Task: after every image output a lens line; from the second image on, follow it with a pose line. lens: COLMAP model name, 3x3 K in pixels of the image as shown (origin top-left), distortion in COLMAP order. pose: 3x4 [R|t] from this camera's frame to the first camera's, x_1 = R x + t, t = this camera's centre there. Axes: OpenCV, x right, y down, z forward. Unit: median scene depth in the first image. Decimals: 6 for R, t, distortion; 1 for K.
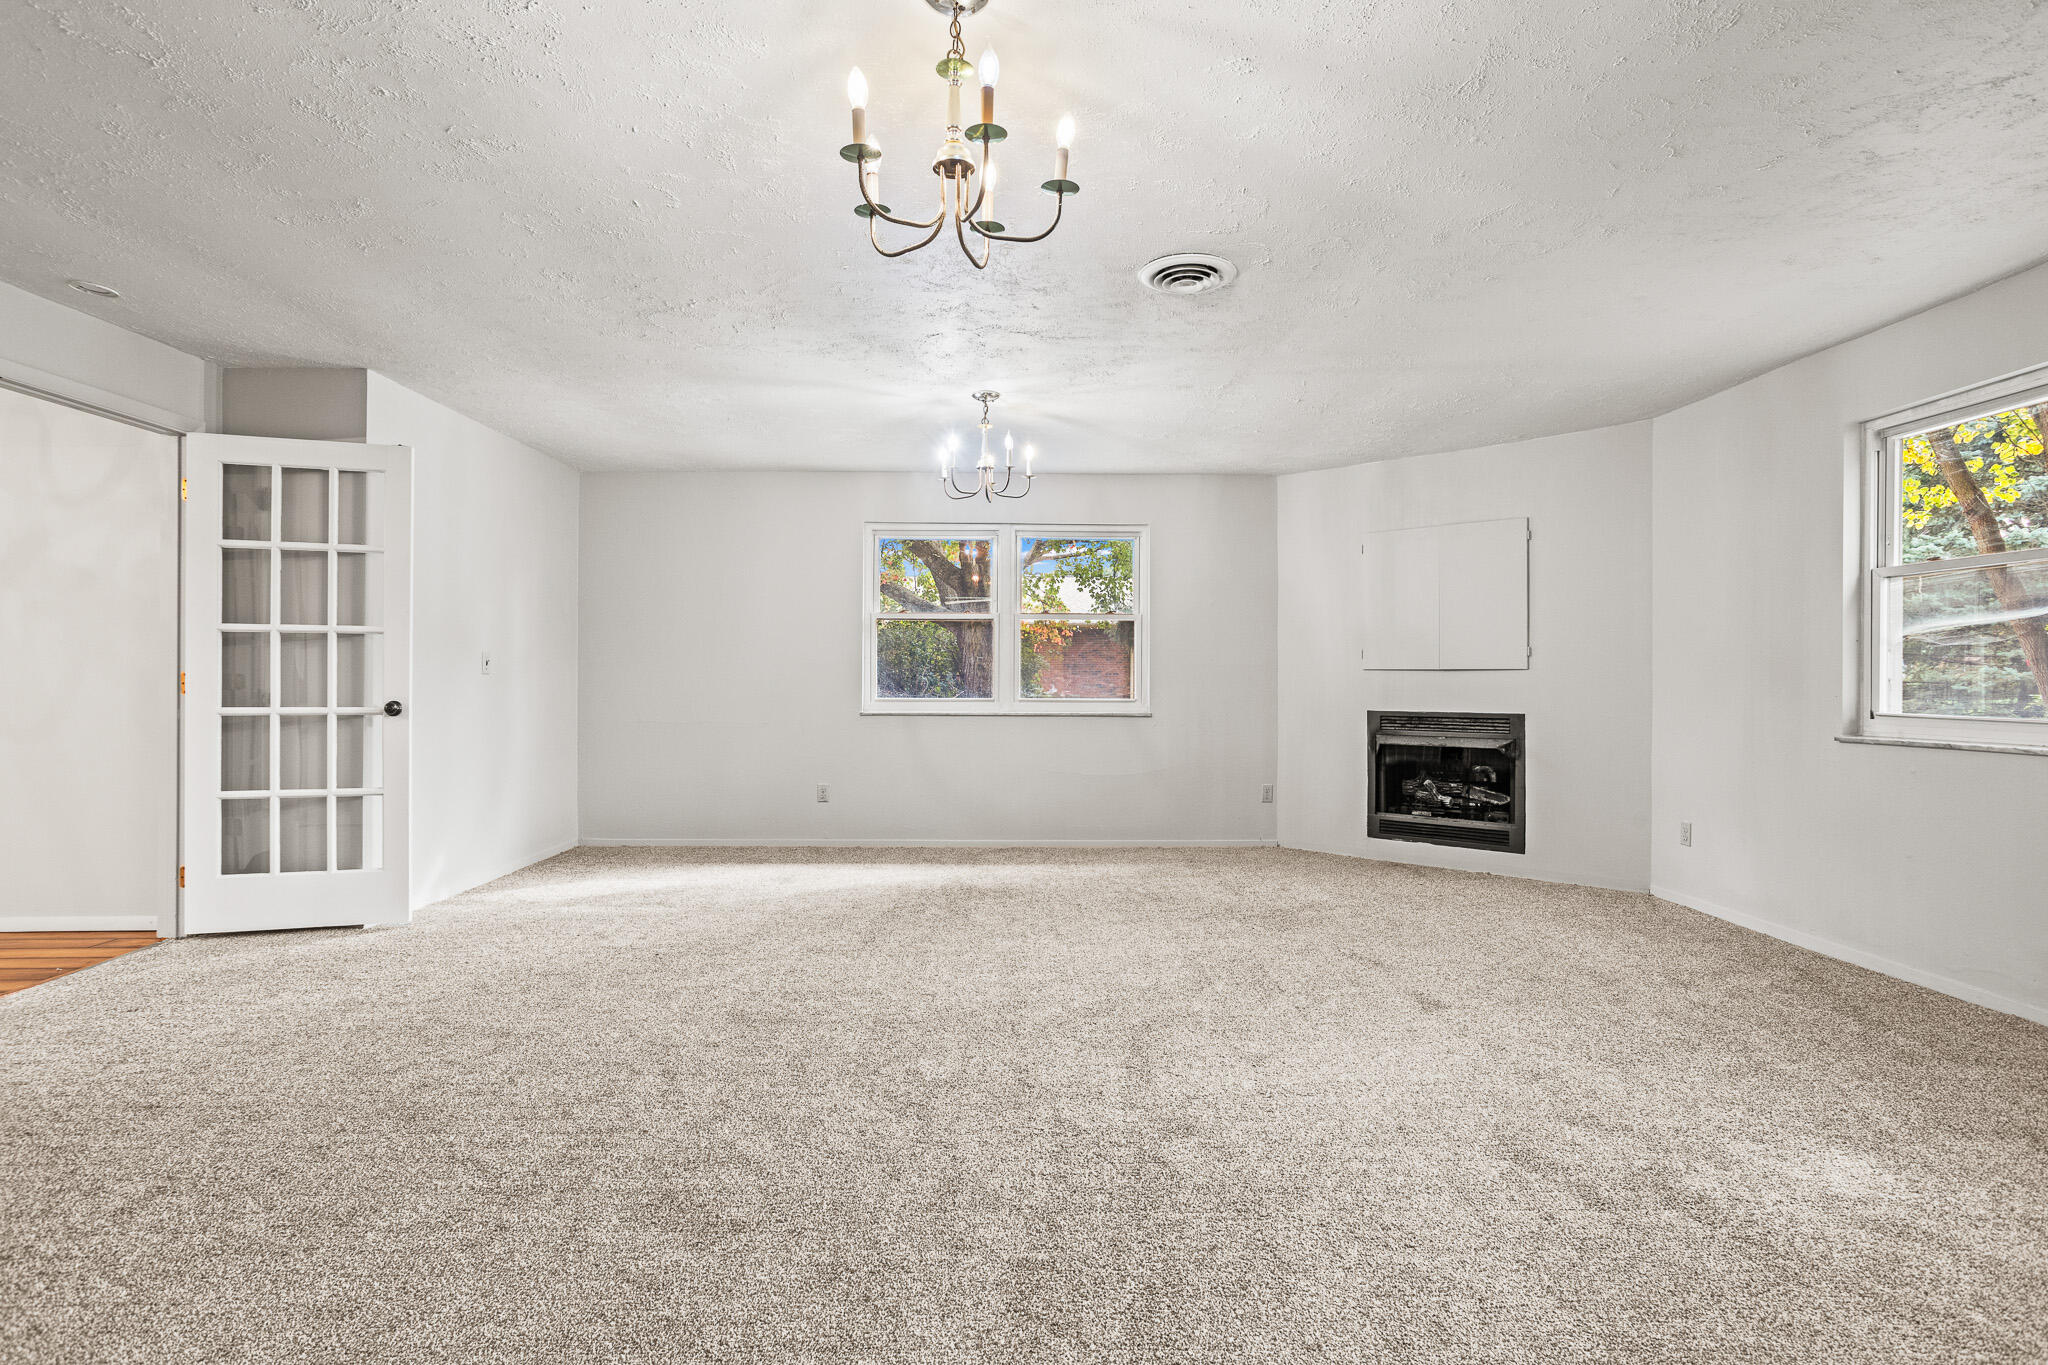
lens RADIAL K [[996.3, 0, 1048.6], [0, 996.3, 672.2], [0, 0, 1]] dist [-0.055472, 0.035228]
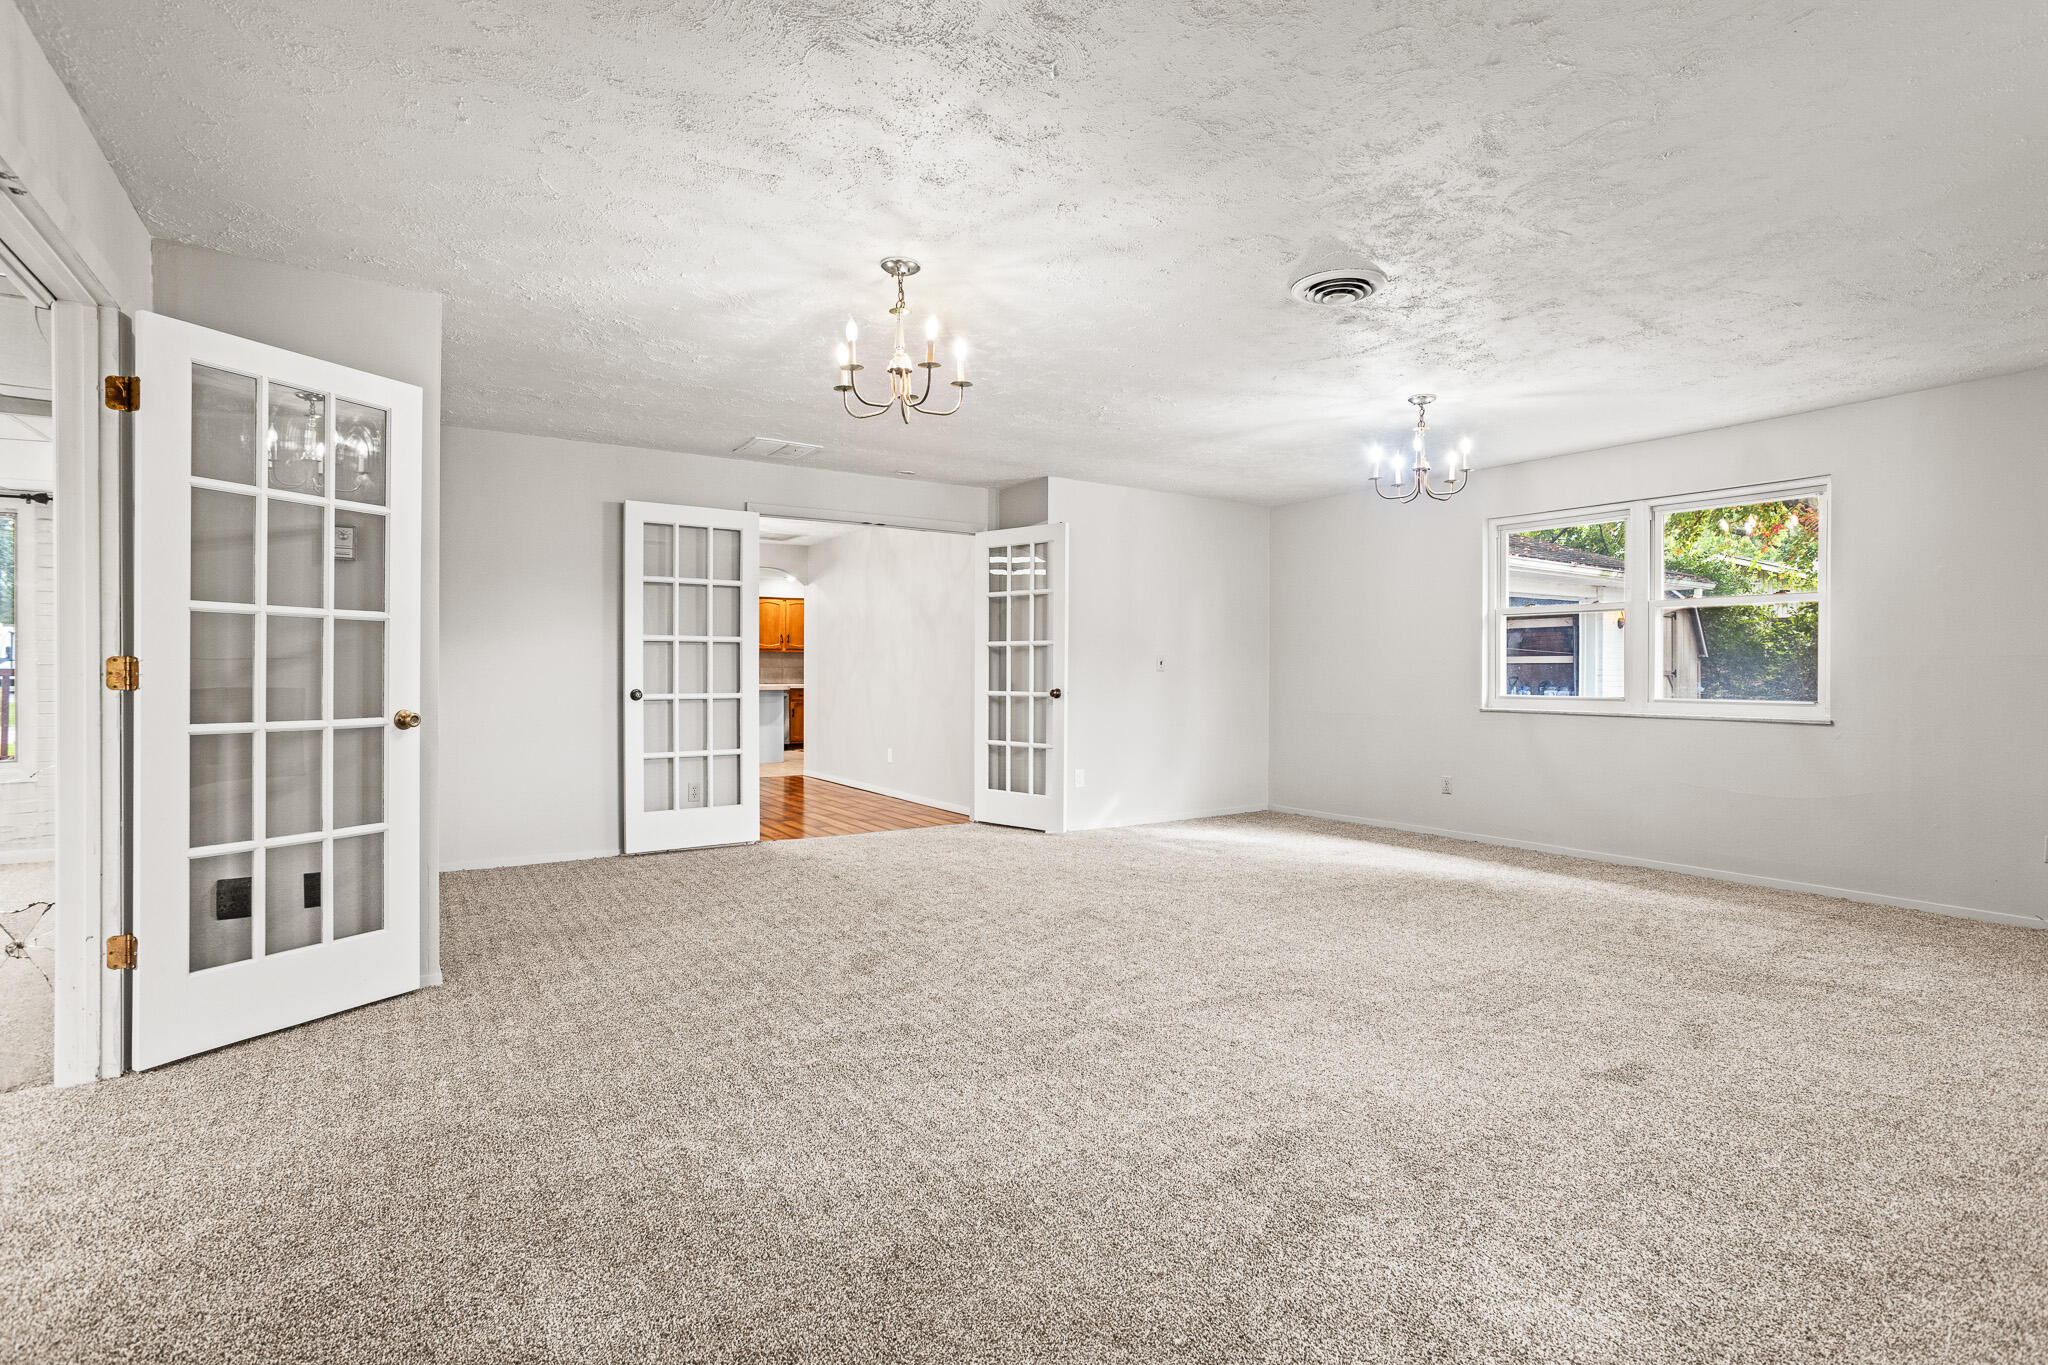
lens RADIAL K [[1003.4, 0, 1035.3], [0, 1003.4, 686.6], [0, 0, 1]] dist [-0.049455, 0.028647]
pose [[0.530859, 0.012820, -0.847363, 0.655308], [0.003316, 0.999847, 0.017204, -0.000862], [0.847454, -0.011942, 0.530735, 0.126768]]
